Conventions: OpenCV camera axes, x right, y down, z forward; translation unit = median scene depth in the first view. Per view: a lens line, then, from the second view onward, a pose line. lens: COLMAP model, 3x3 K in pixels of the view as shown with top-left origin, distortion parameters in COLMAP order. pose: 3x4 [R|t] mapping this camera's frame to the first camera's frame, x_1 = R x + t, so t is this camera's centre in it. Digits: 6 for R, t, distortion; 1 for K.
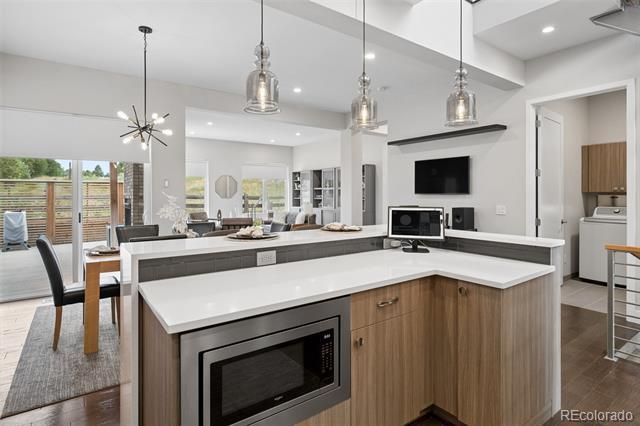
lens RADIAL K [[339.1, 0, 313.6], [0, 339.1, 198.1], [0, 0, 1]] dist [0.001307, 0.000120]
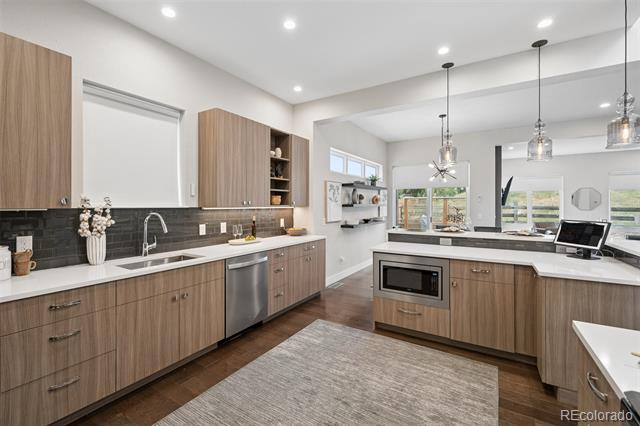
lens RADIAL K [[285.9, 0, 318.0], [0, 285.9, 206.2], [0, 0, 1]] dist [-0.001472, -0.000050]
pose [[0.379209, 0.005684, -0.925294, 0.909568], [-0.009895, 0.999949, 0.002088, -0.018757], [0.925258, 0.008365, 0.379246, -0.253243]]
